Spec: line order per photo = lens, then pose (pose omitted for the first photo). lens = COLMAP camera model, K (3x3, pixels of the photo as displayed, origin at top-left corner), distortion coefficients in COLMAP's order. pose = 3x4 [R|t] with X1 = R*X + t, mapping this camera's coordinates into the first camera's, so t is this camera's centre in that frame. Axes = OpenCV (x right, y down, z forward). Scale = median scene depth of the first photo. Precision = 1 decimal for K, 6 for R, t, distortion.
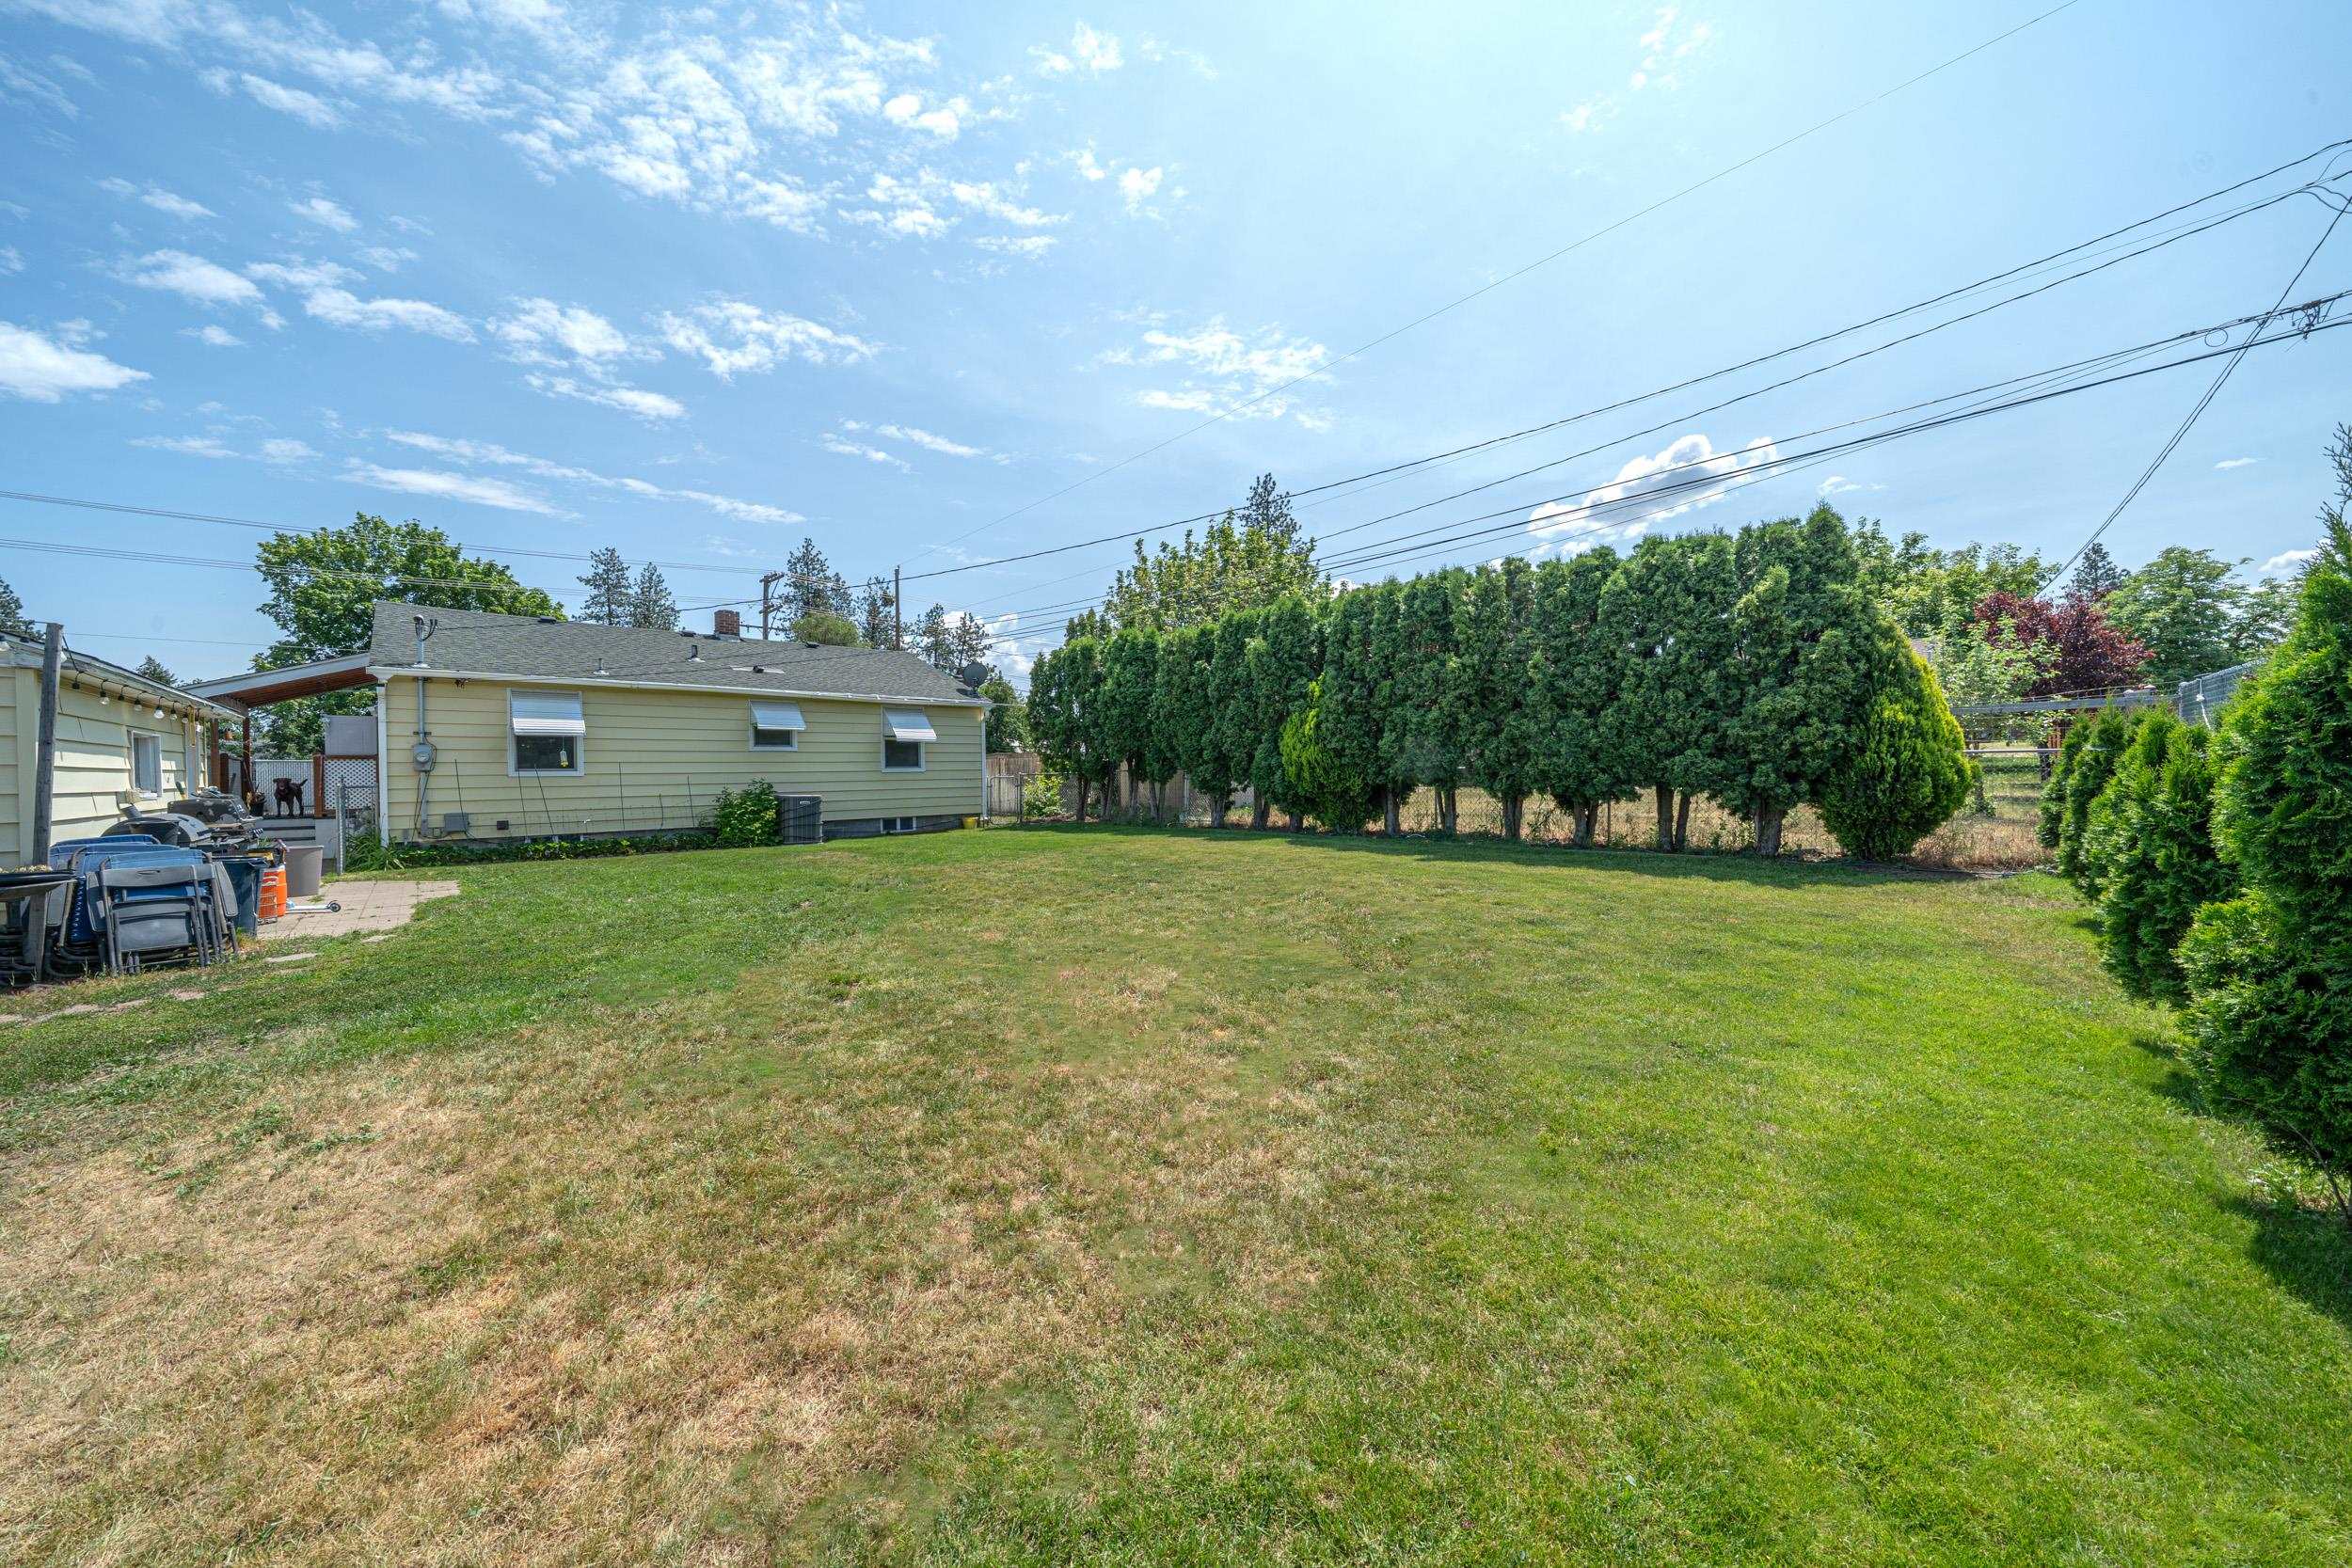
lens RADIAL K [[797.1, 0, 1161.9], [0, 797.1, 778.2], [0, 0, 1]] dist [-0.001078, 0.000000]
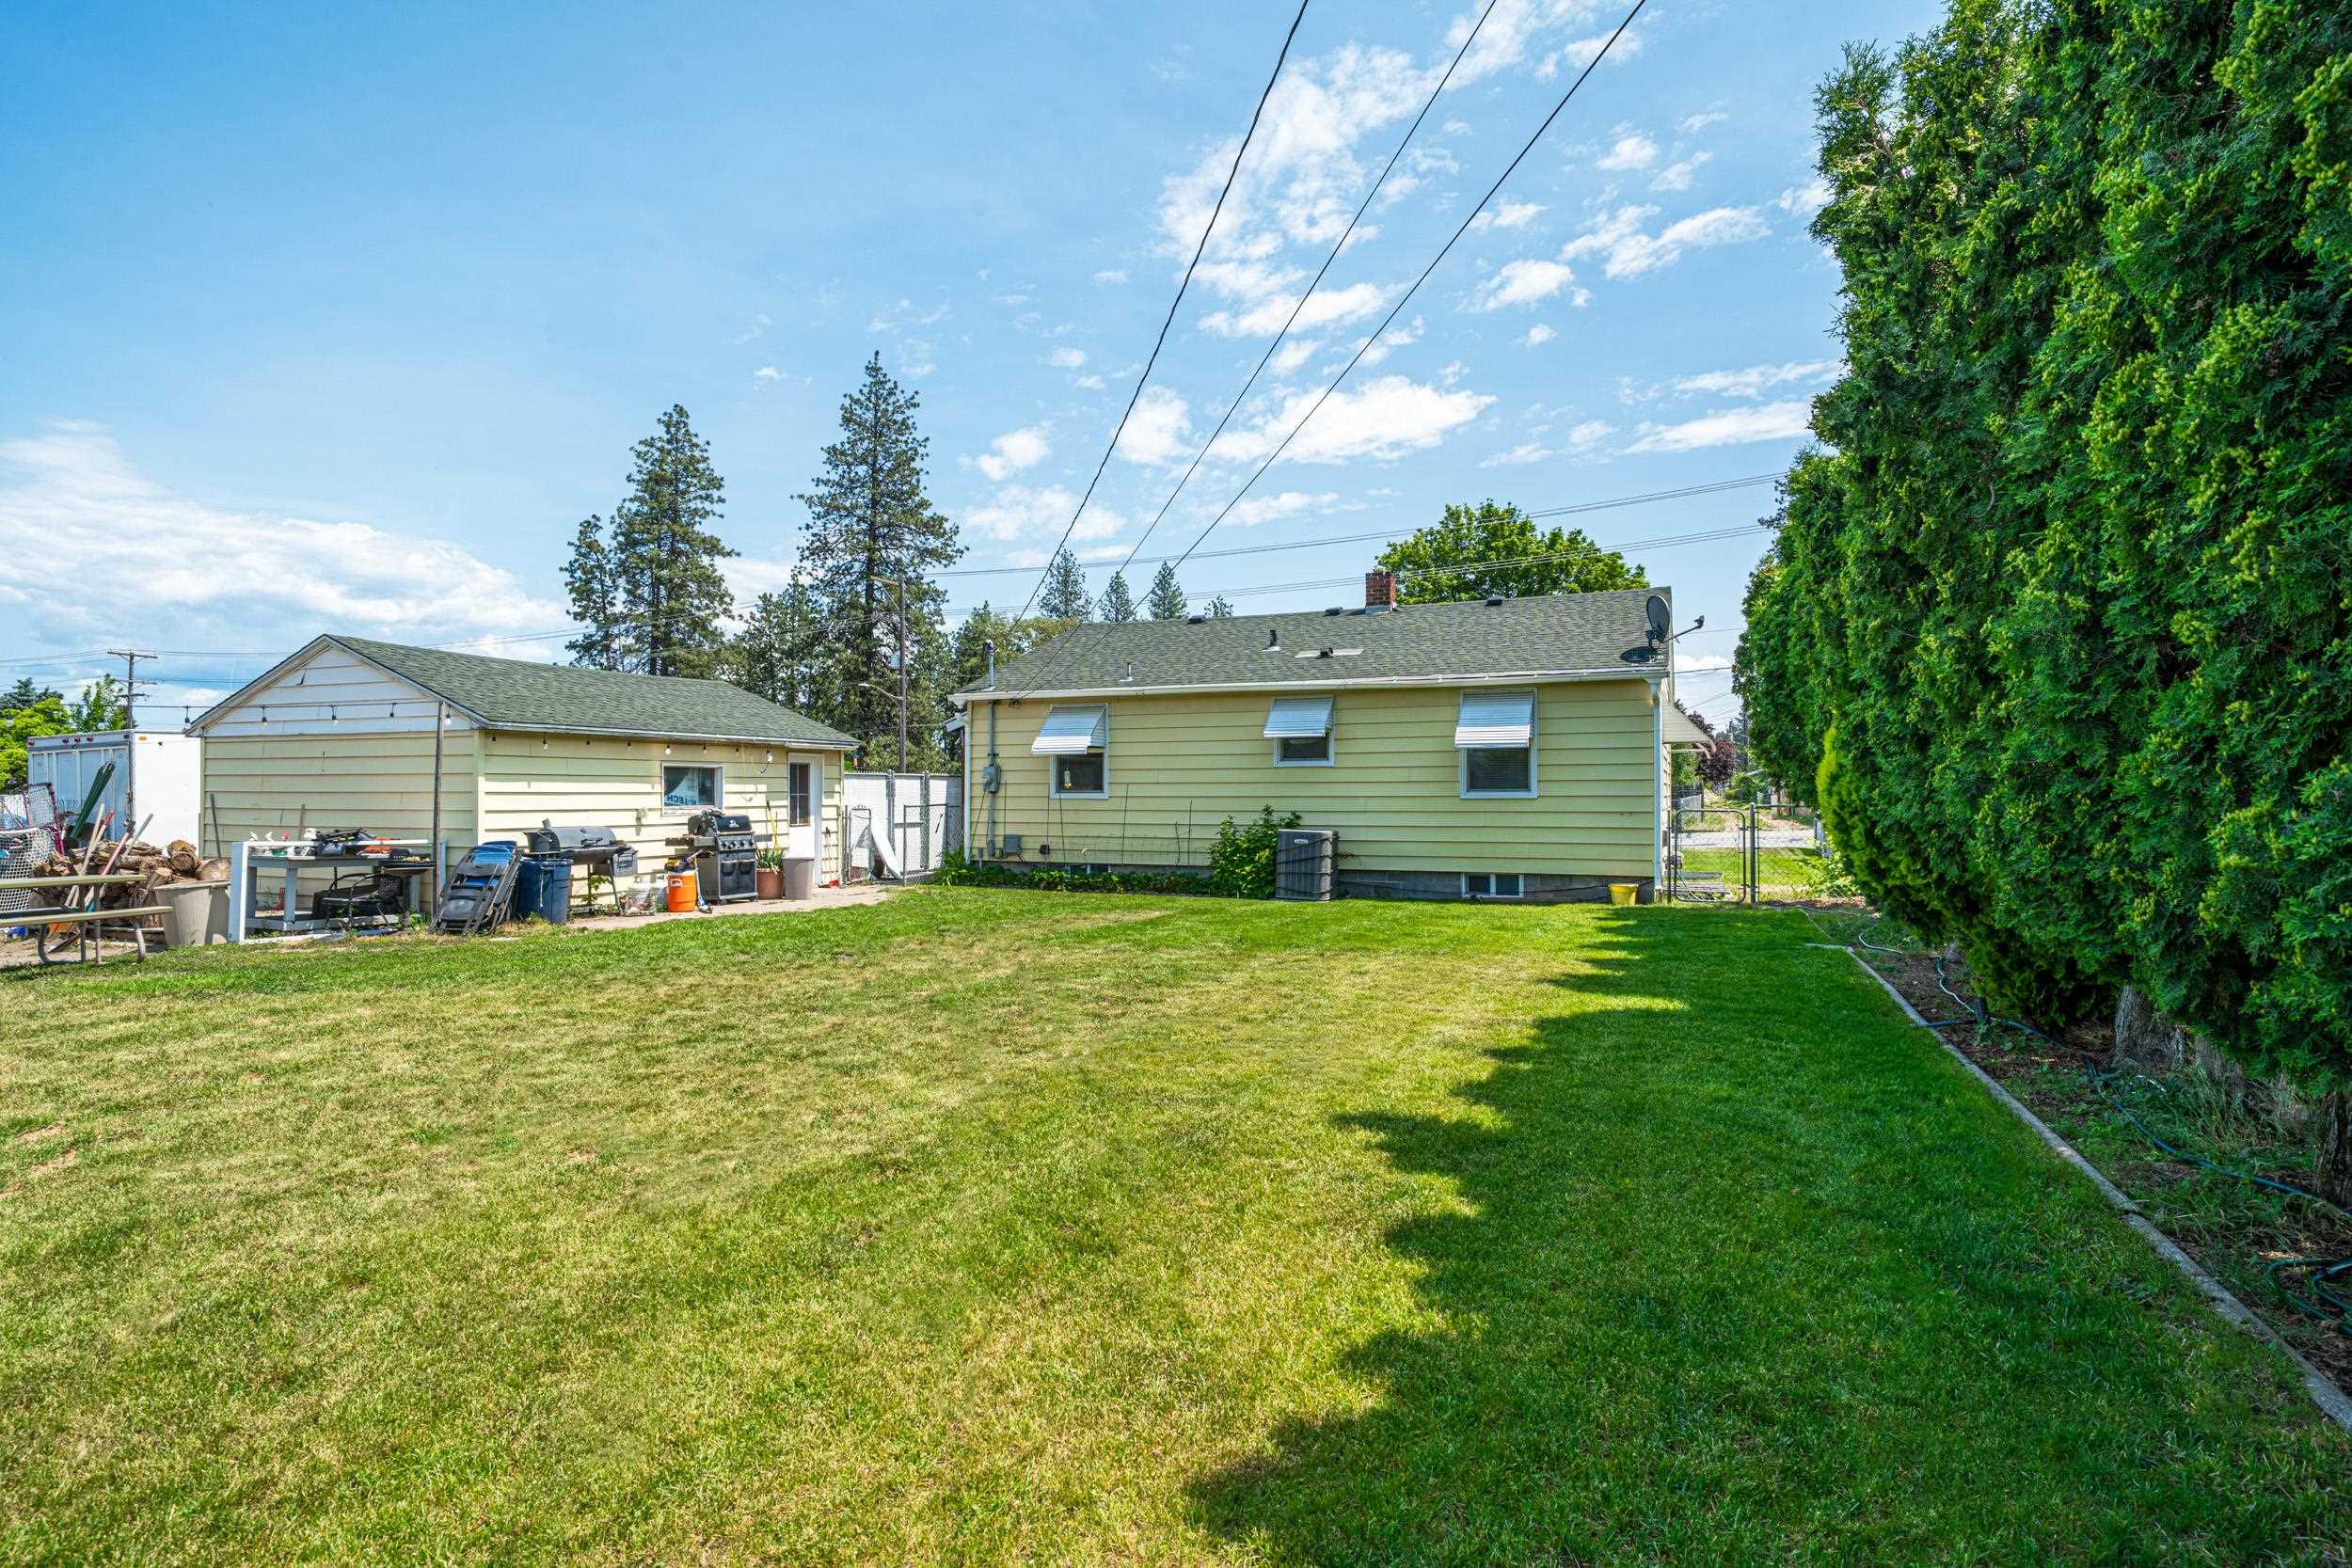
lens RADIAL K [[1243.6, 0, 1174.8], [0, 1243.6, 779.8], [0, 0, 1]] dist [-0.002701, -0.000171]
pose [[0.390836, -0.001701, -0.920459, 0.448484], [-0.014902, 0.999856, -0.008176, -0.010995], [0.920340, 0.016912, 0.390754, 0.417880]]
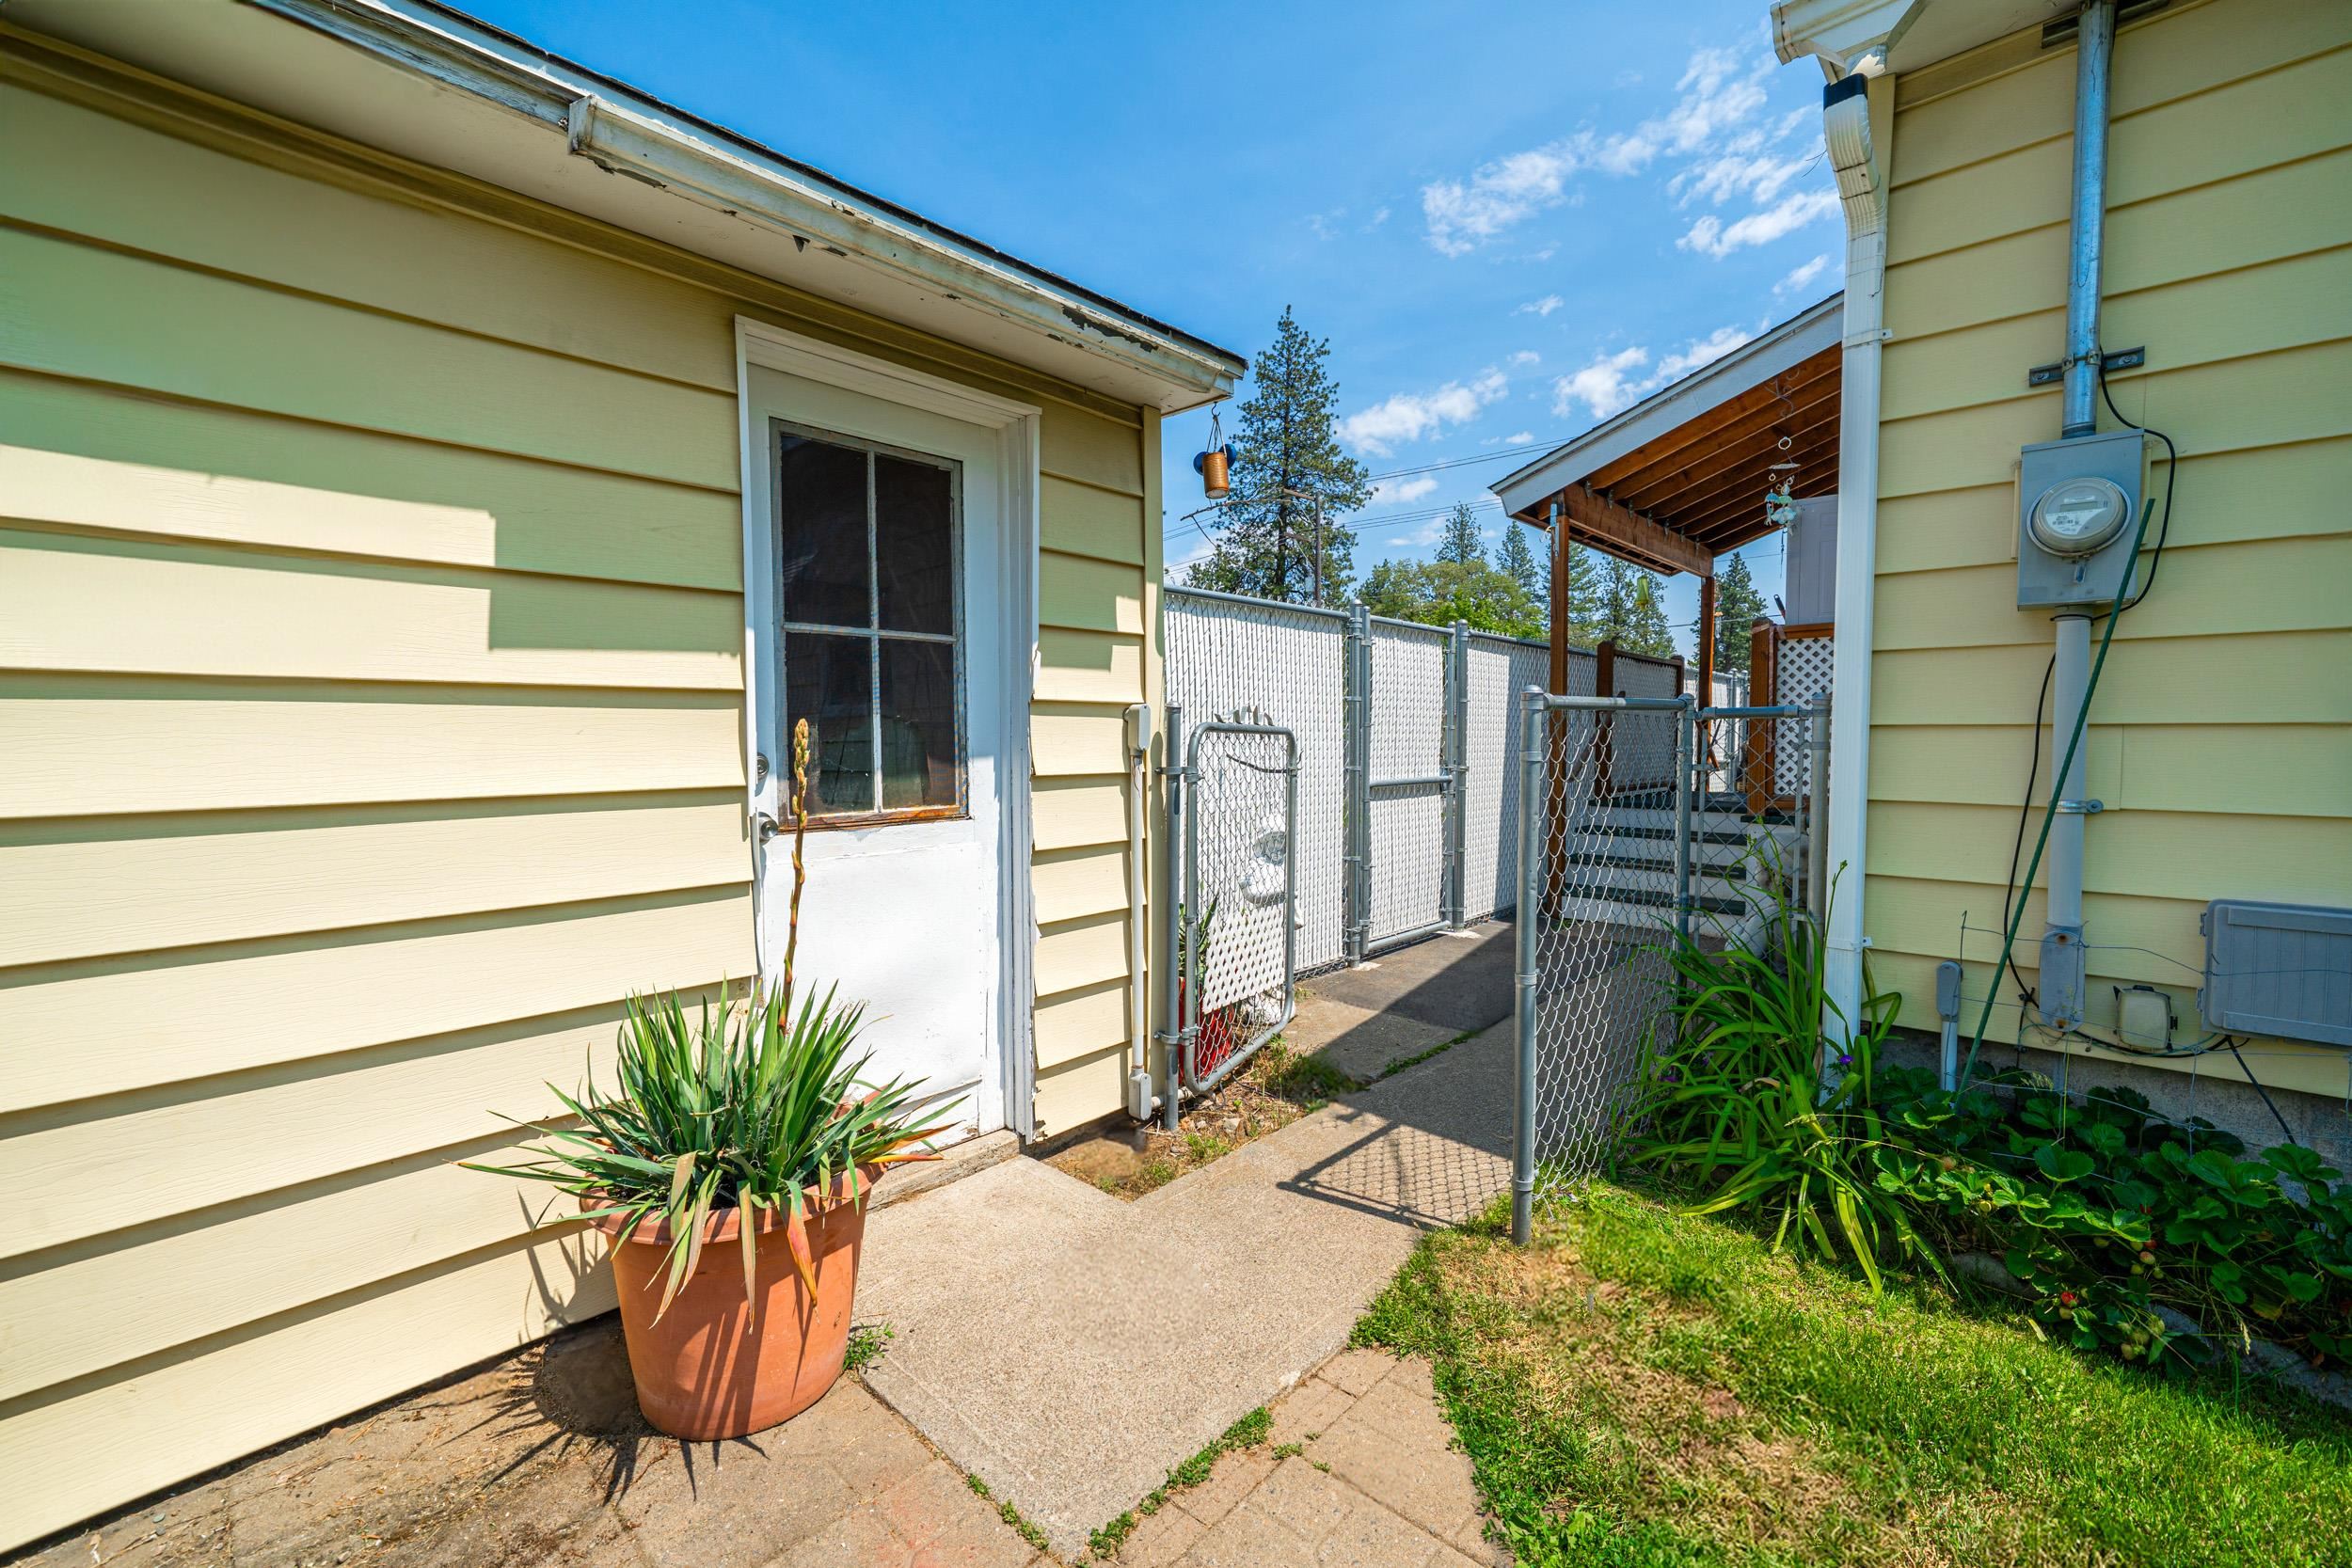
lens RADIAL K [[965.1, 0, 1175.4], [0, 965.1, 782.6], [0, 0, 1]] dist [-0.000292, -0.000024]
pose [[0.050726, 0.055073, -0.997193, -0.526609], [-0.008690, 0.998465, 0.054702, 0.011062], [0.998675, 0.005891, 0.051127, 0.574895]]
